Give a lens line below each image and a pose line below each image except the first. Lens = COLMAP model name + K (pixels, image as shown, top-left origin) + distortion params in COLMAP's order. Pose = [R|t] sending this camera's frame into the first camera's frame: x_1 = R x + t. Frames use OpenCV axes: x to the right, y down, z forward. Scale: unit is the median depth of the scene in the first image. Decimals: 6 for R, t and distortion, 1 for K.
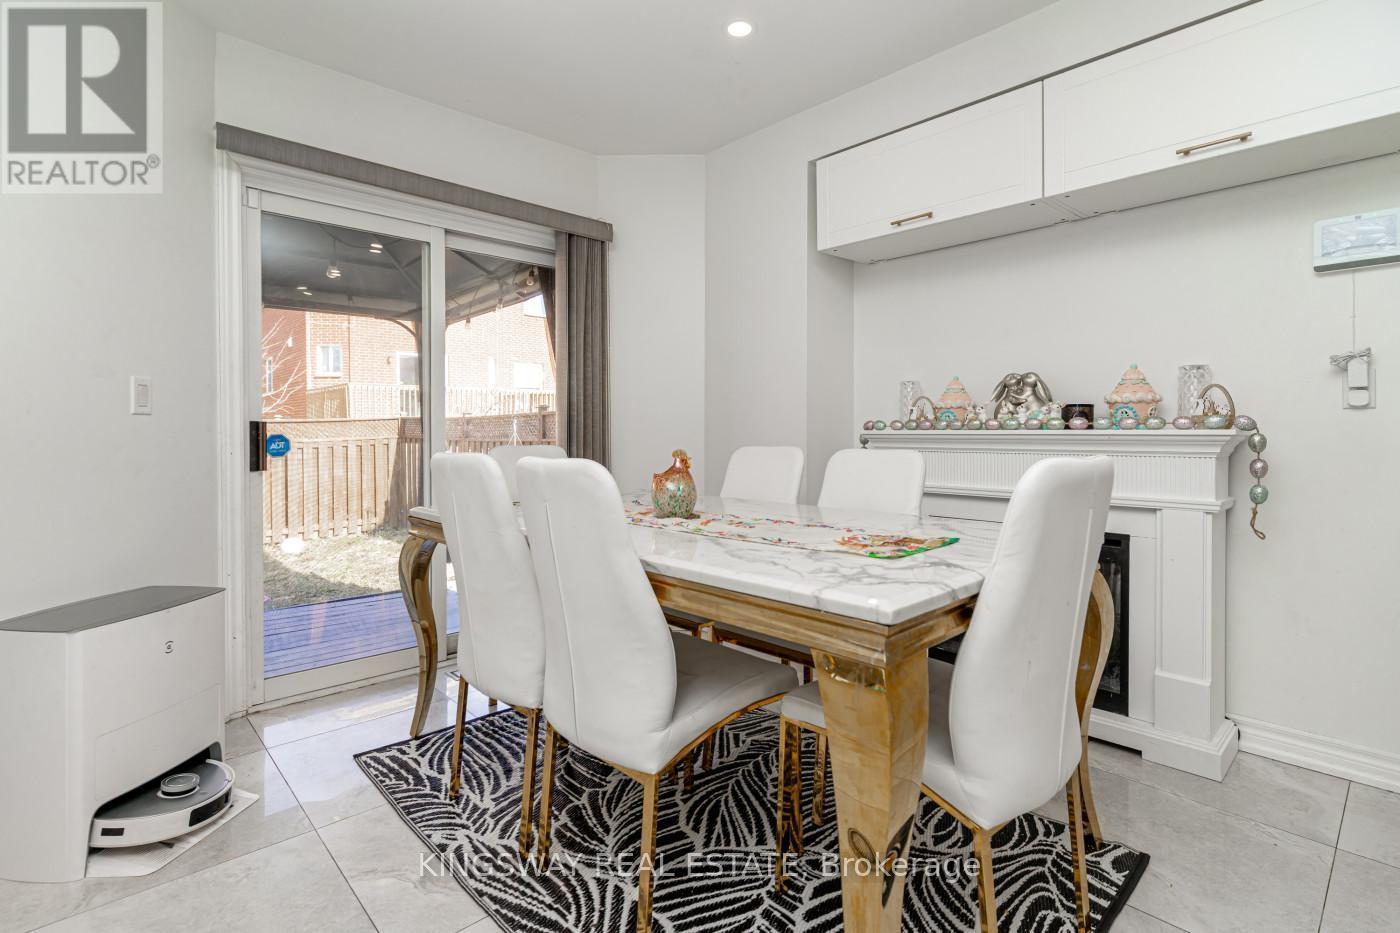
lens RADIAL K [[672.9, 0, 698.5], [0, 672.9, 441.4], [0, 0, 1]] dist [-0.000026, 0.001242]
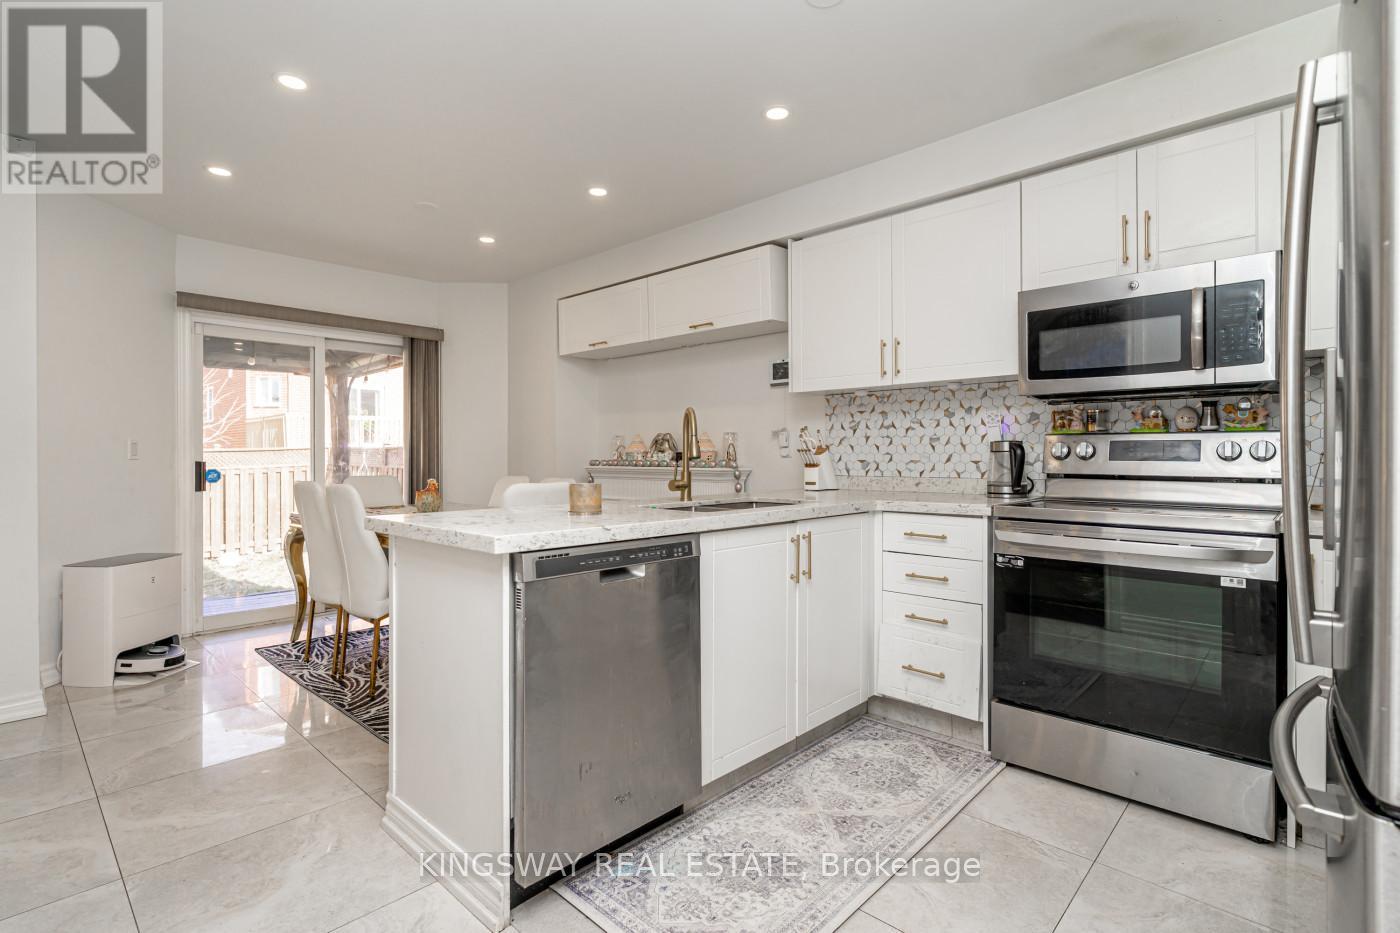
lens RADIAL K [[672.9, 0, 700.3], [0, 672.9, 458.2], [0, 0, 1]] dist [-0.000026, 0.001242]
pose [[0.998085, 0.000249, 0.061860, 0.478888], [0.000410, 0.999943, -0.010647, -0.020087], [-0.061859, 0.010652, 0.998028, -0.742530]]
